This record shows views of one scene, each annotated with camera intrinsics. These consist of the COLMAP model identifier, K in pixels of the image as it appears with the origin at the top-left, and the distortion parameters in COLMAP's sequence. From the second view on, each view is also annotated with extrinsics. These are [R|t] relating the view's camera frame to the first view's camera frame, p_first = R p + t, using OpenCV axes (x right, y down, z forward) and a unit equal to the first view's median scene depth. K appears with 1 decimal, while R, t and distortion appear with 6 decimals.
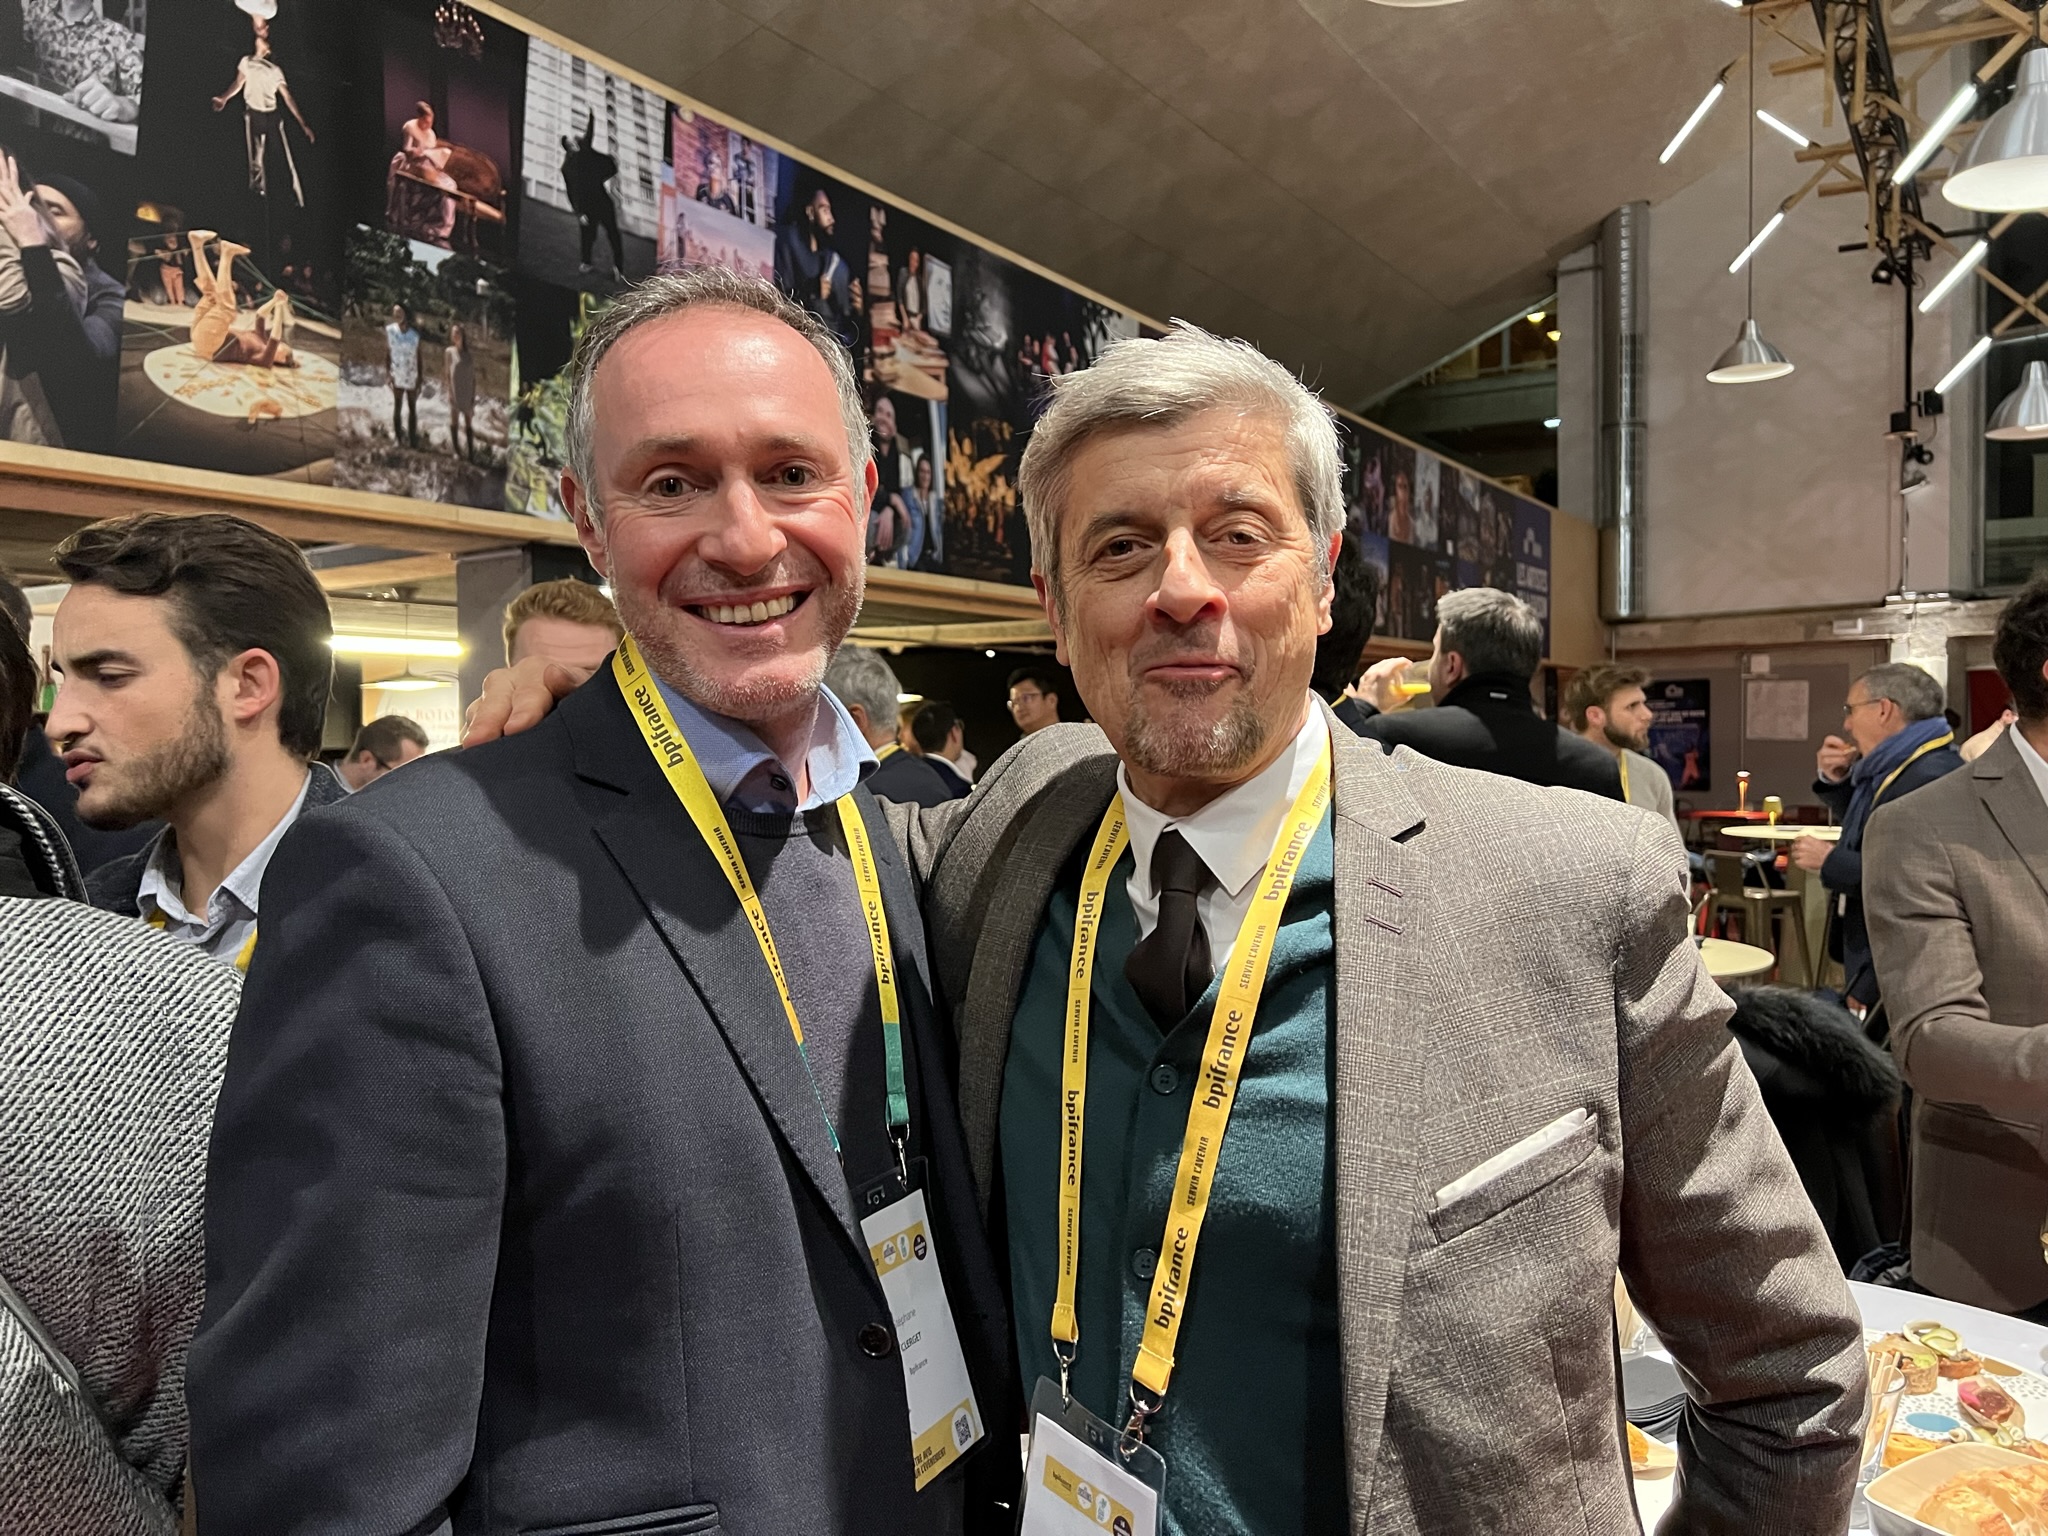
lens RADIAL K [[1538.7, 0, 1037.0], [0, 1538.7, 772.9], [0, 0, 1]] dist [0.053688, -0.056005]
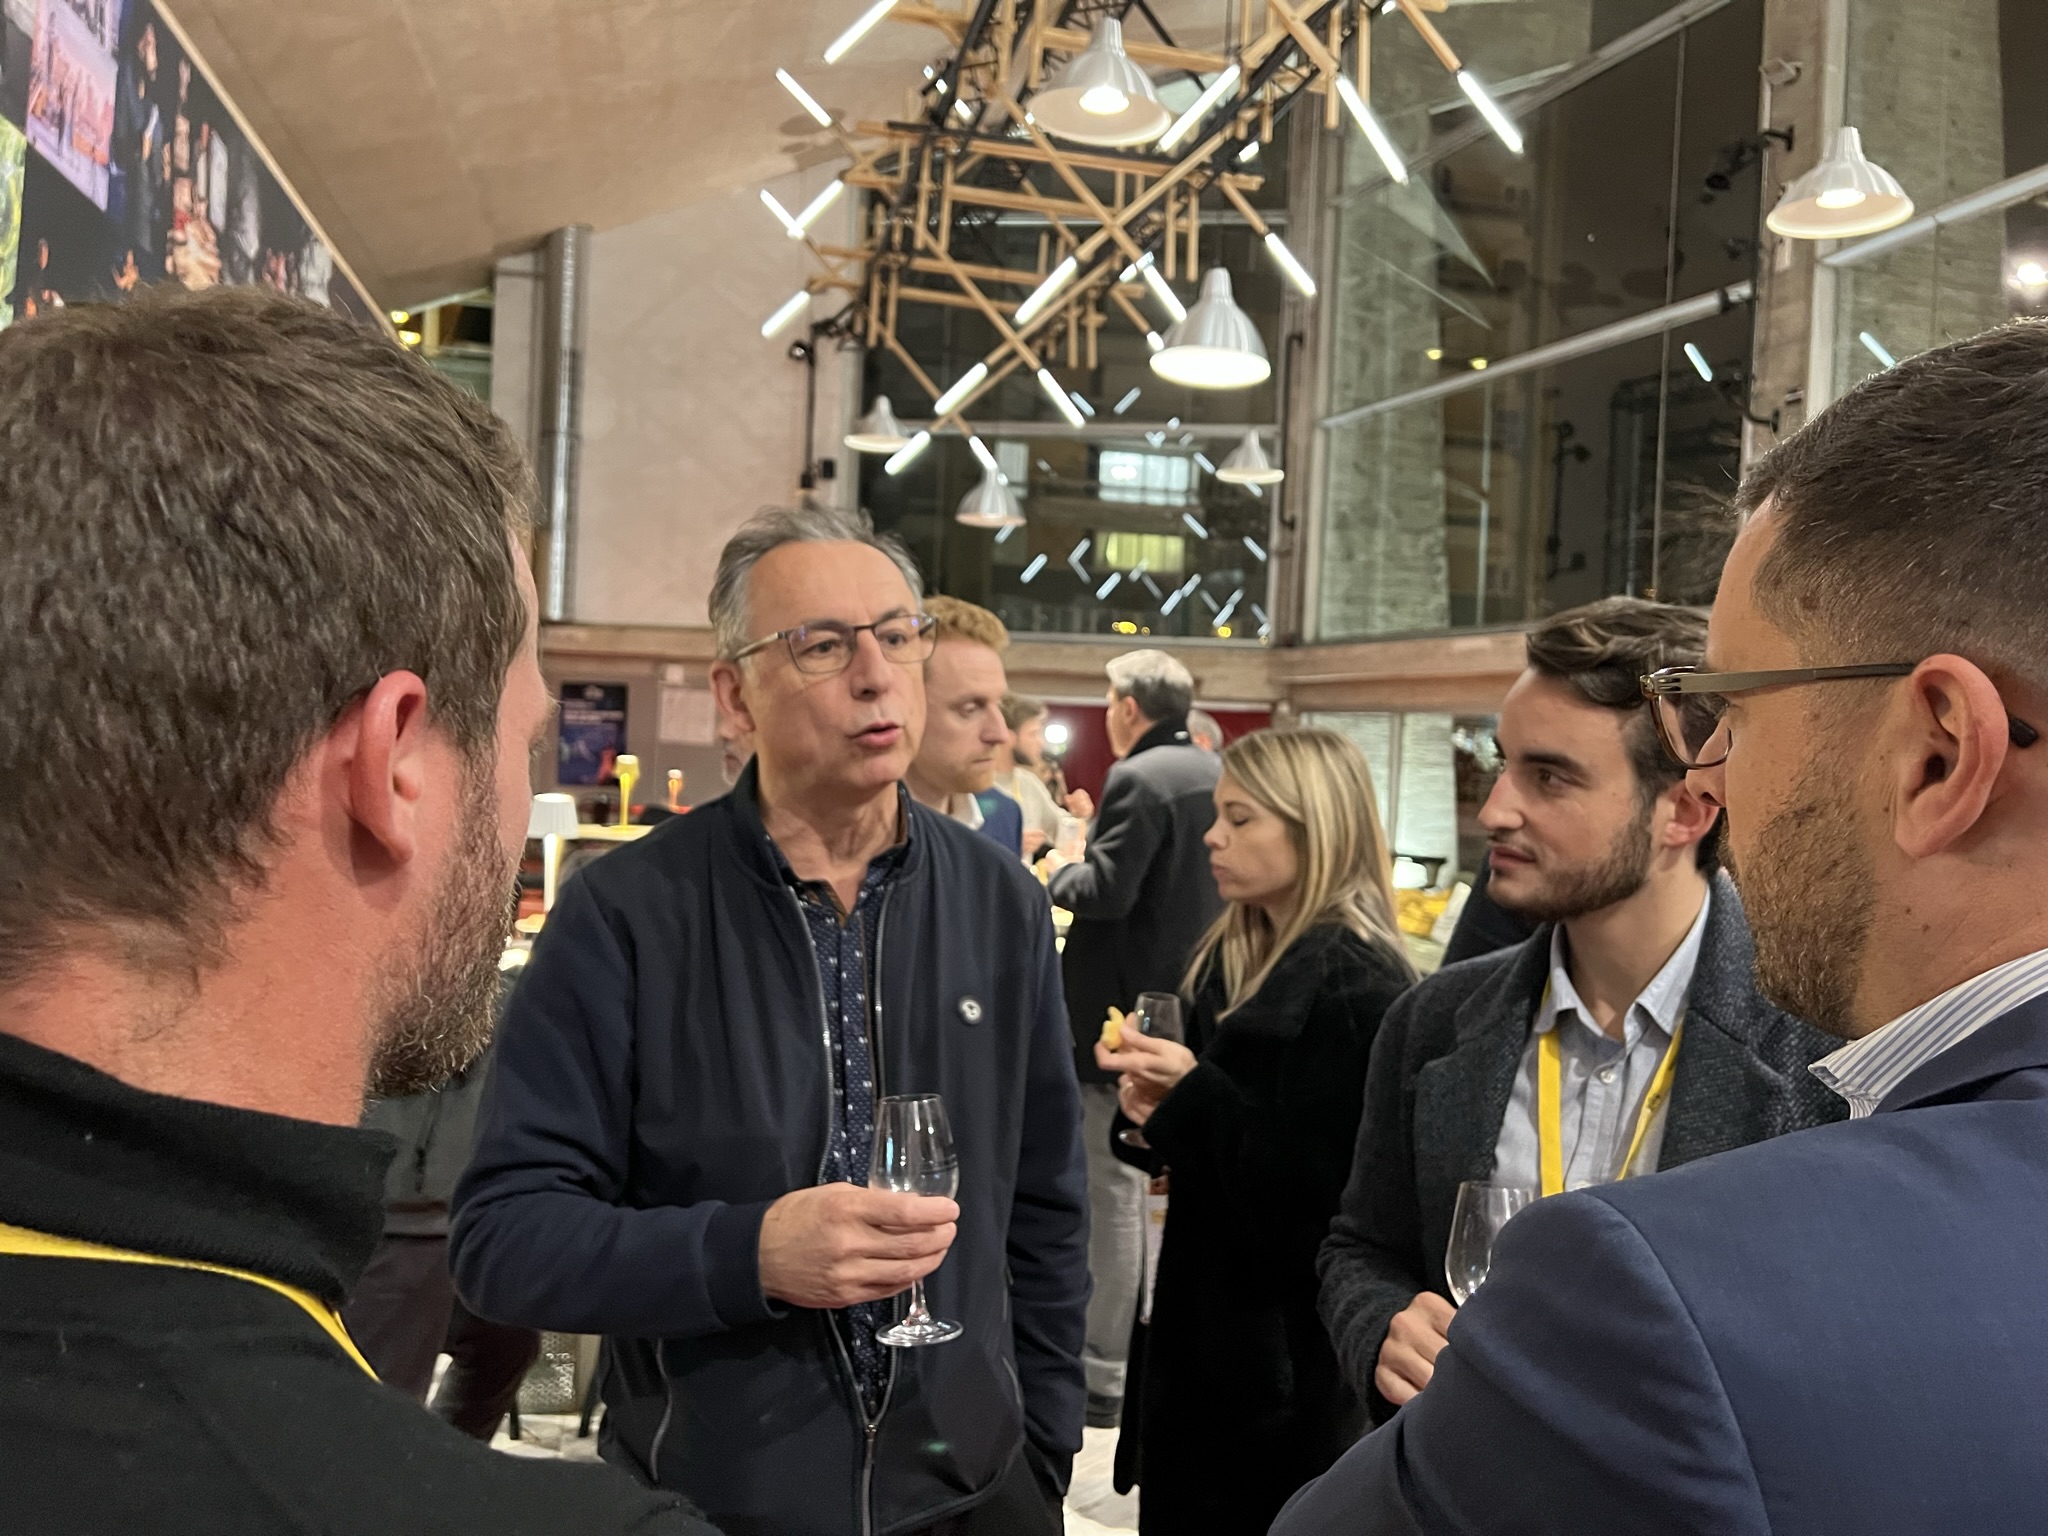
lens RADIAL K [[1538.7, 0, 1025.8], [0, 1538.7, 759.6], [0, 0, 1]] dist [0.053688, -0.056005]
pose [[0.707290, 0.032219, 0.706189, -0.348956], [-0.031652, 0.999402, -0.013895, -0.004931], [-0.706215, -0.012525, 0.707887, 0.112787]]
